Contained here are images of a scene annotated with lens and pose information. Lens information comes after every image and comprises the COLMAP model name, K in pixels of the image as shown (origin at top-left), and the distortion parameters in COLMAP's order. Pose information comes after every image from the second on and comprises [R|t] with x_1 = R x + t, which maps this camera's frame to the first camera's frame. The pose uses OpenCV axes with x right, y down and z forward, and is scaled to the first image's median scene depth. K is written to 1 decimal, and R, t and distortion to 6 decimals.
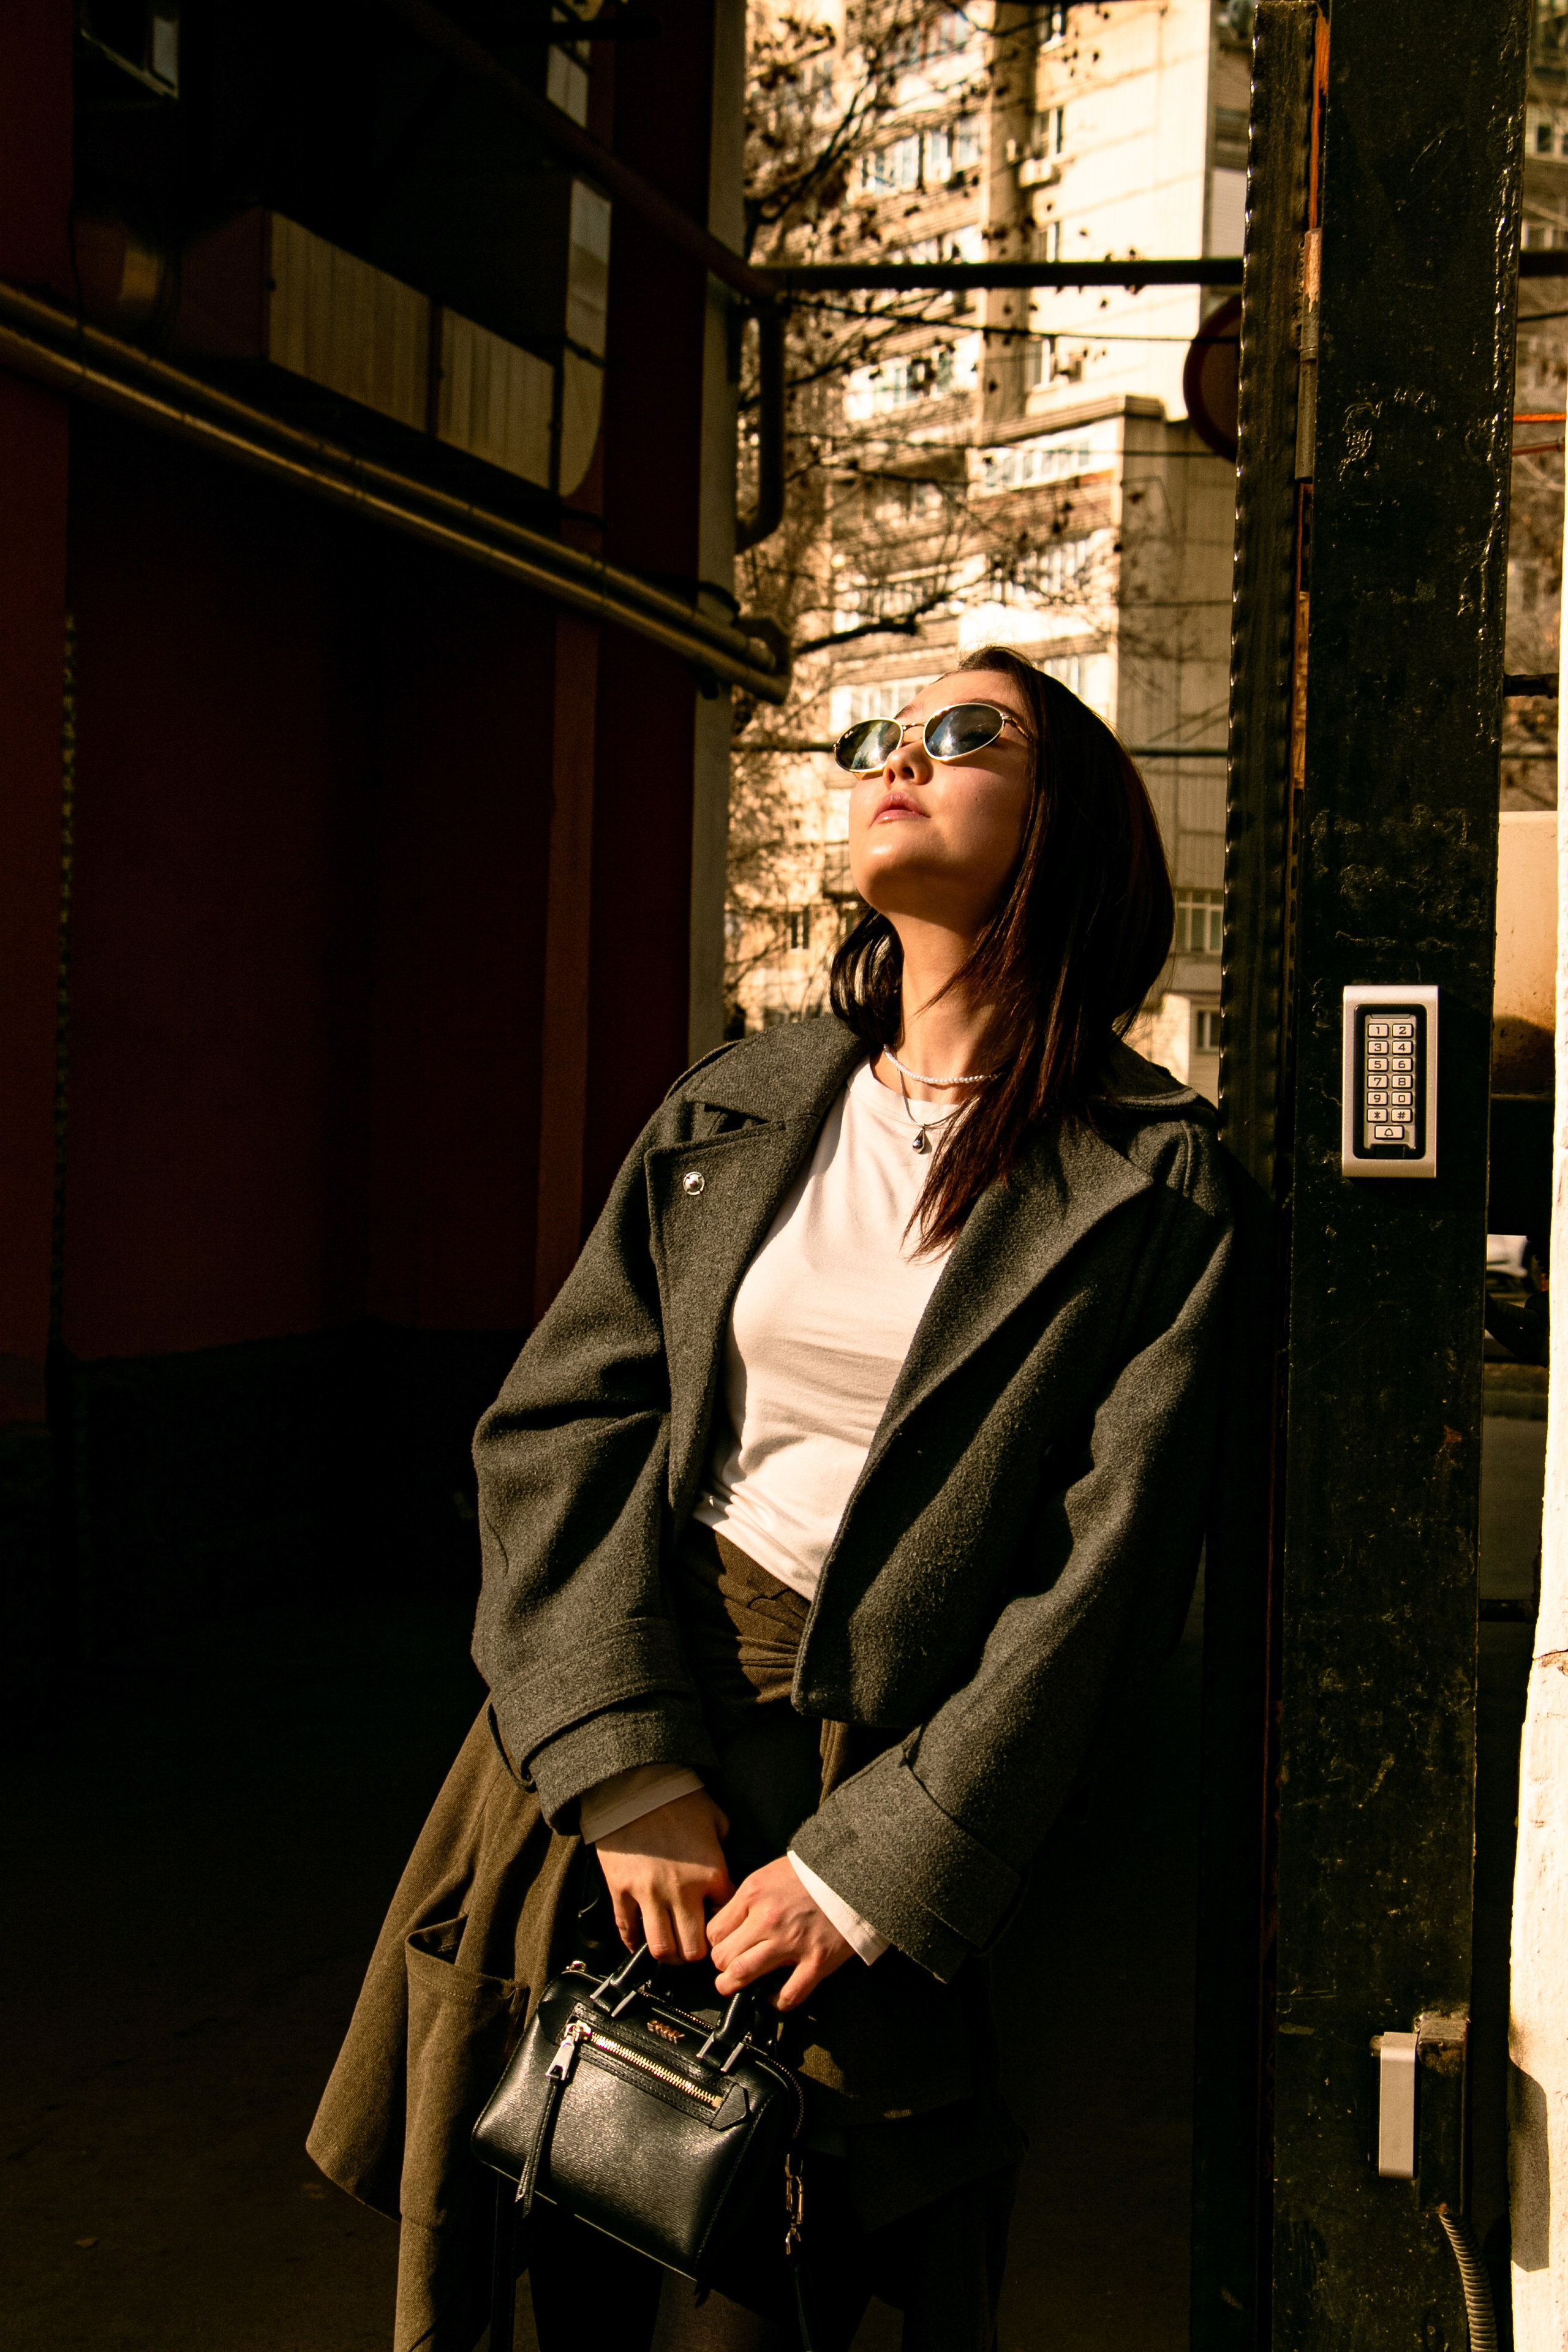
lens RADIAL K [[3863.0, 0, 784.0], [0, 3863.0, 1176.0], [0, 0, 1]] dist [0.119574, 0.275863]
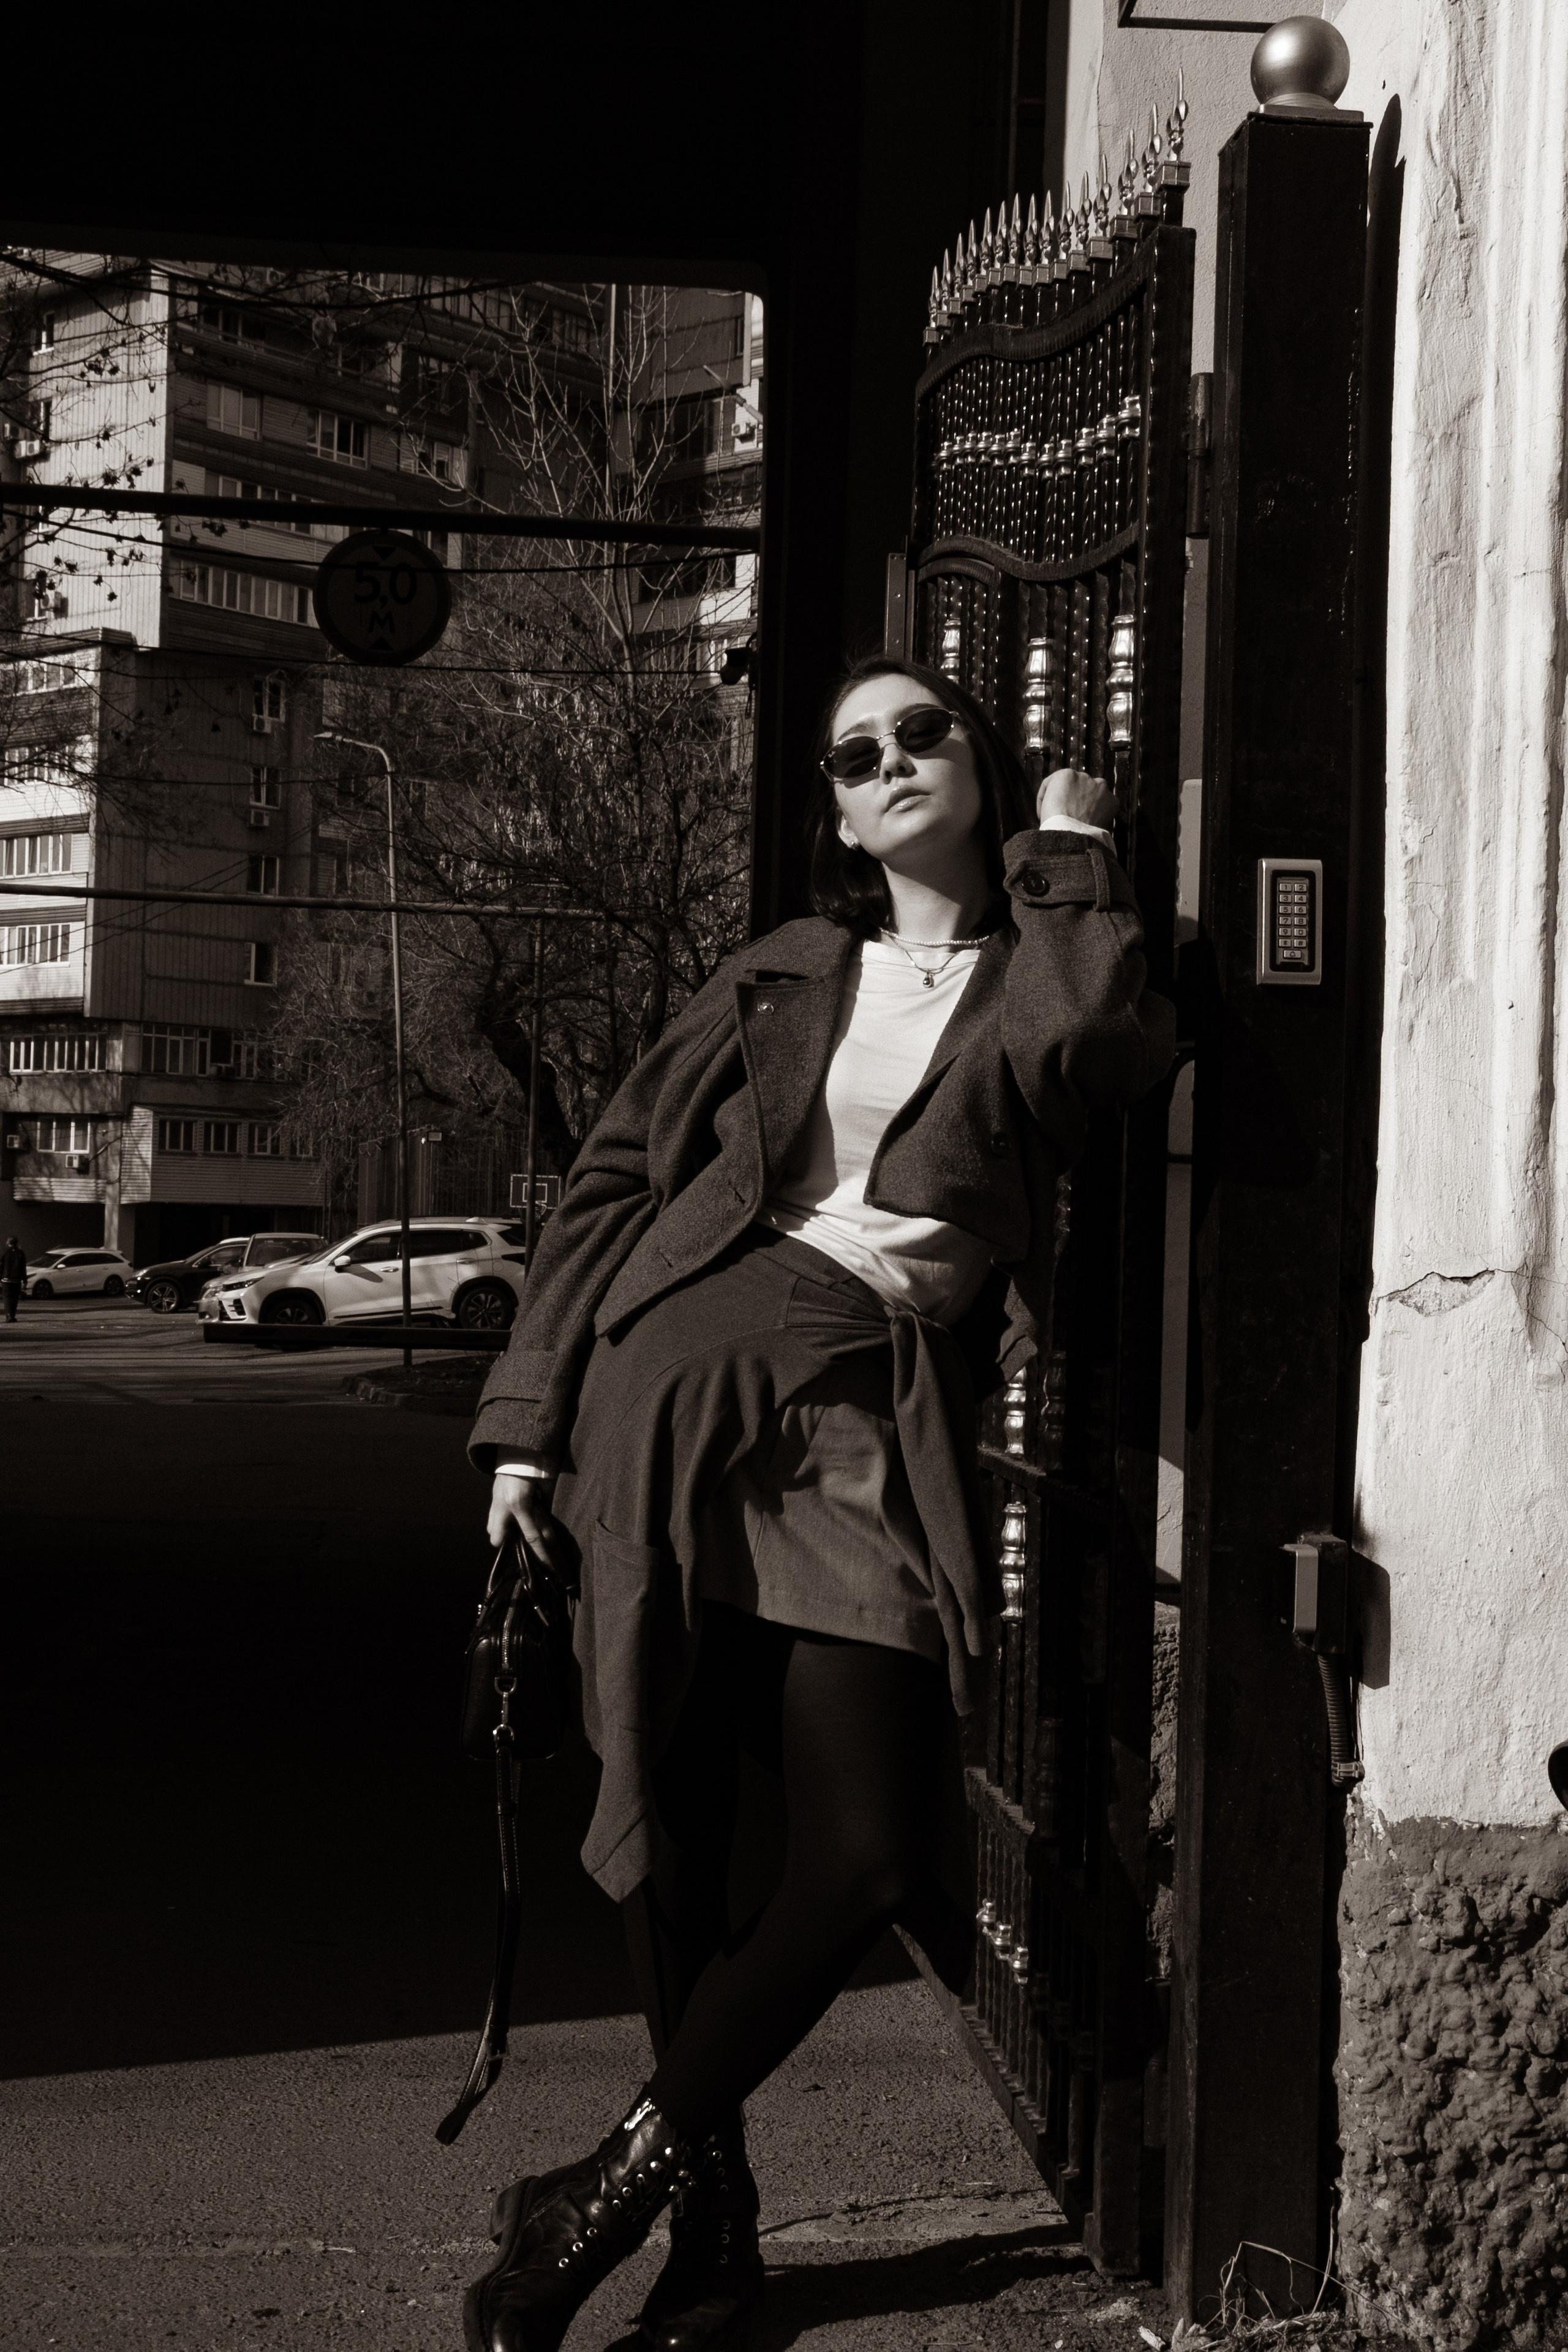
lens RADIAL K [[3043.1, 0, 784.0], [0, 3043.1, 1176.0], [0, 0, 1]] dist [-0.040157, 0.350761]
pose [[0.955734, 0.008276, 0.294116, -0.364632], [-0.001149, 0.999702, -0.024398, 0.099492], [-0.294230, 0.022980, 0.955458, -0.077006]]
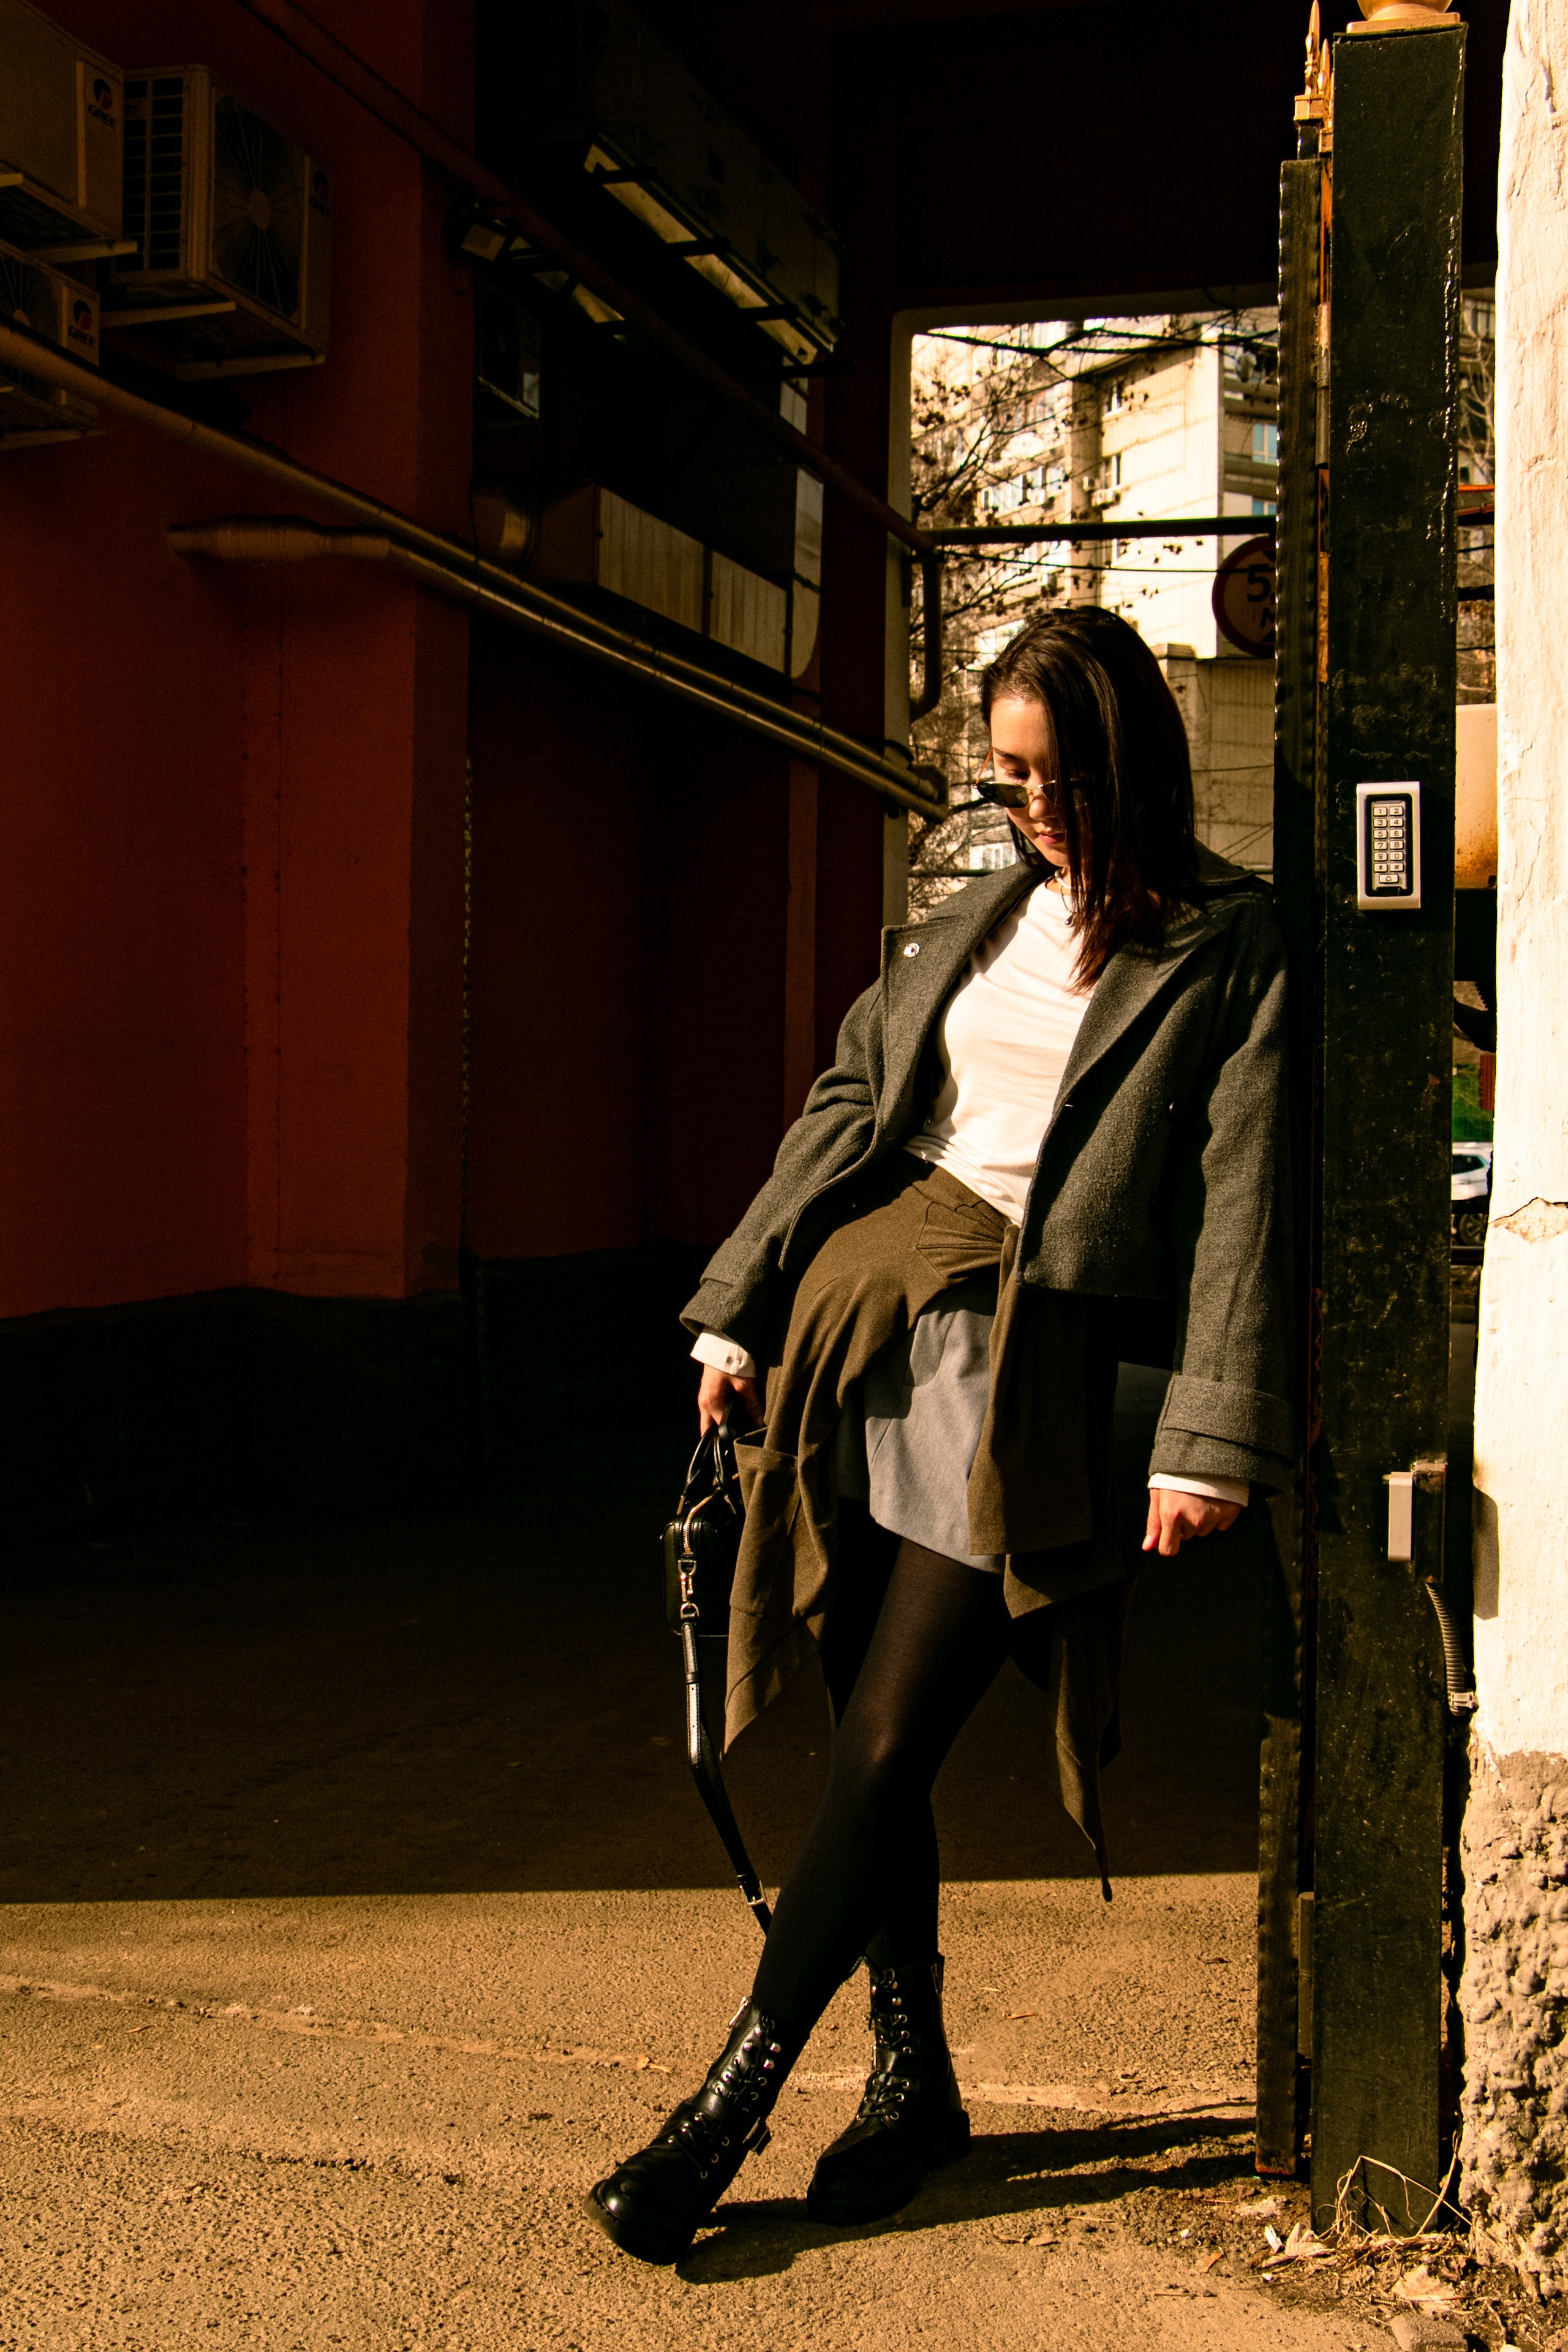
lens RADIAL K [[2654.4, 0, 784.0], [0, 2654.4, 1176.0], [0, 0, 1]] dist [-0.095798, 0.299041]
pose [[0.998125, -0.014316, -0.059519, -0.018499], [0.014179, 0.999896, -0.002731, 0.098378], [0.059551, 0.001882, 0.998223, -0.039477]]
